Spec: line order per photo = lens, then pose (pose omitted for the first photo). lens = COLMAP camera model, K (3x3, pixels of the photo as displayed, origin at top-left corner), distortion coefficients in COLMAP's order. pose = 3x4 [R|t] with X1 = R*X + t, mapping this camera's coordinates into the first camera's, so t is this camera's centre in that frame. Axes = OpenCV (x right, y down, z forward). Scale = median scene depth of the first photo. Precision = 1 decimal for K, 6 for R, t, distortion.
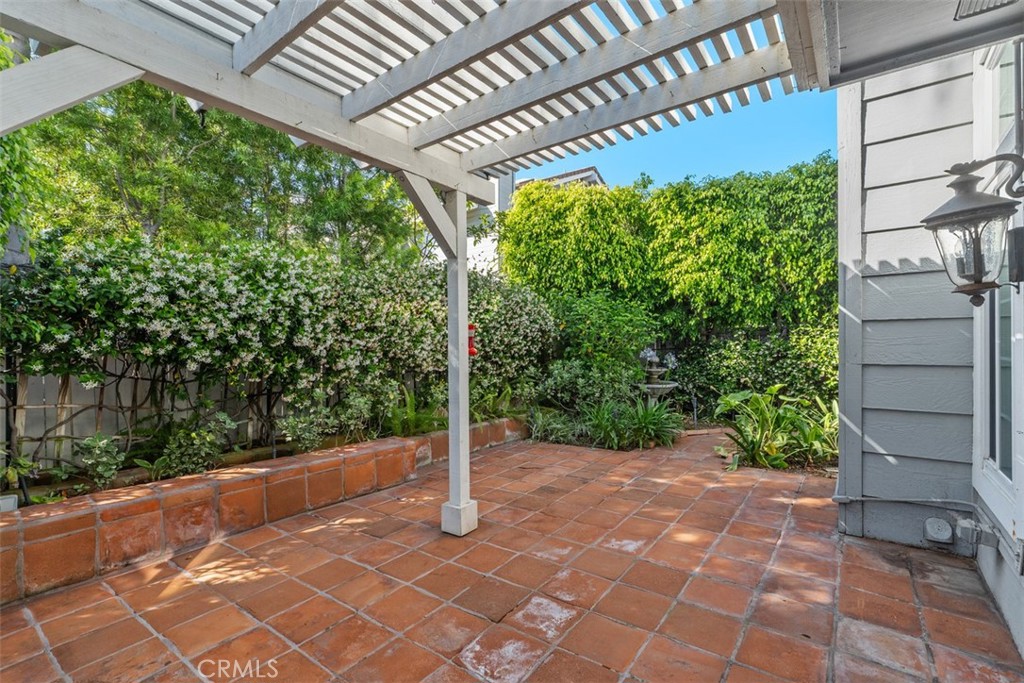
lens RADIAL K [[460.7, 0, 513.9], [0, 460.7, 344.3], [0, 0, 1]] dist [0.000878, -0.000706]
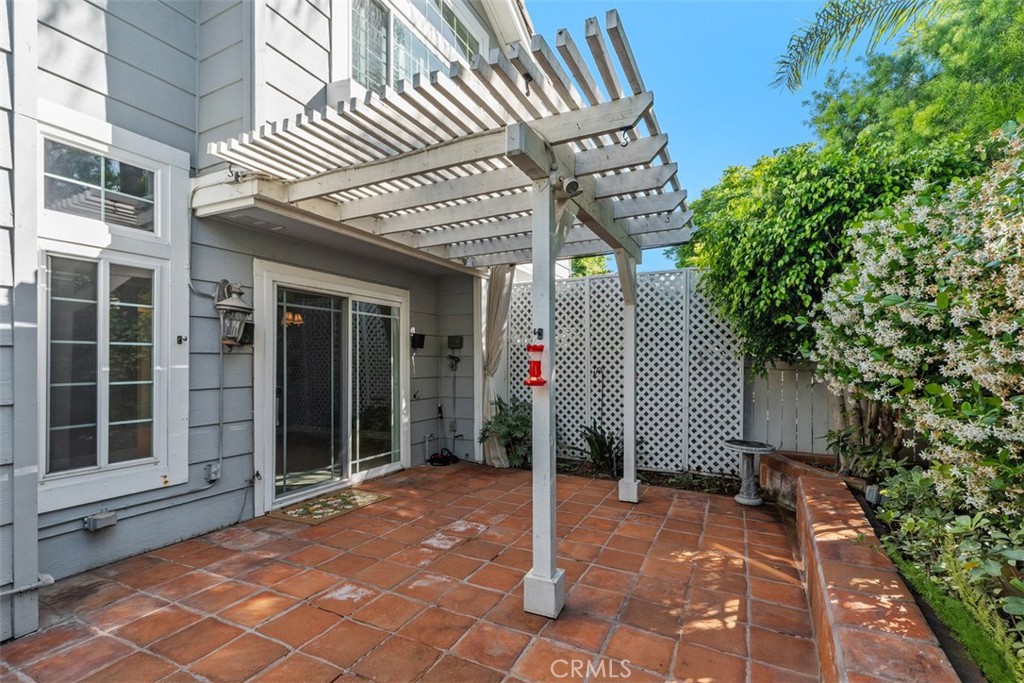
lens RADIAL K [[460.7, 0, 507.0], [0, 460.7, 357.7], [0, 0, 1]] dist [0.000878, -0.000706]
pose [[-0.985266, 0.009777, -0.170748, 0.088030], [0.010186, 0.999947, -0.001521, -0.026862], [0.170724, -0.003237, -0.985314, 2.053444]]
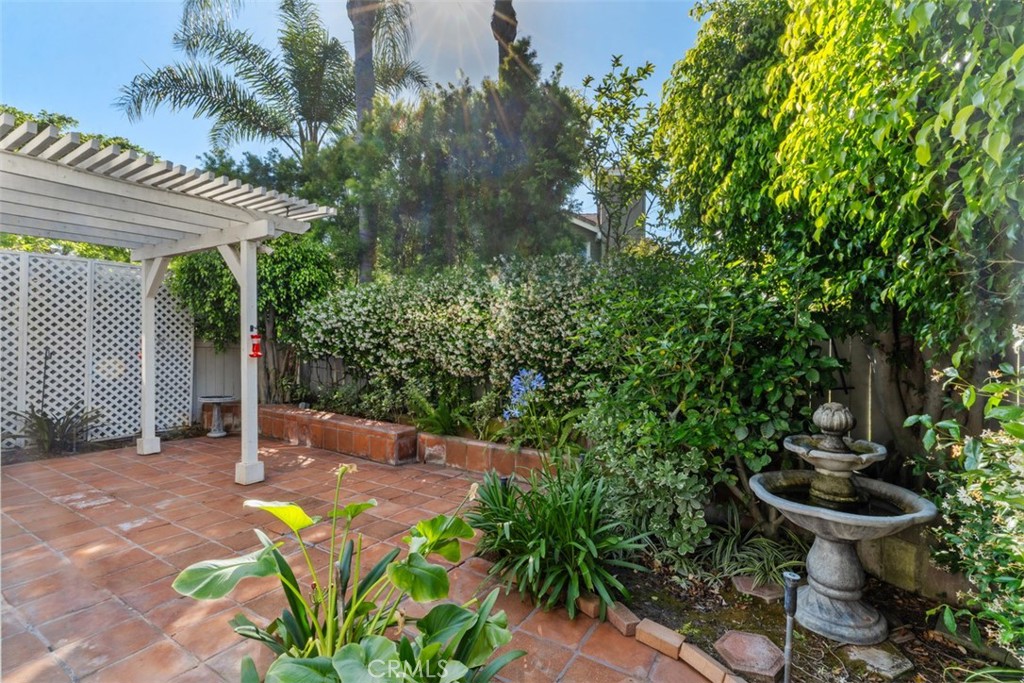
lens RADIAL K [[460.7, 0, 507.6], [0, 460.7, 339.6], [0, 0, 1]] dist [0.000878, -0.000706]
pose [[0.077596, 0.005386, -0.996970, 1.545150], [-0.006949, 0.999964, 0.004861, -0.044198], [0.996961, 0.006551, 0.077631, 1.940021]]
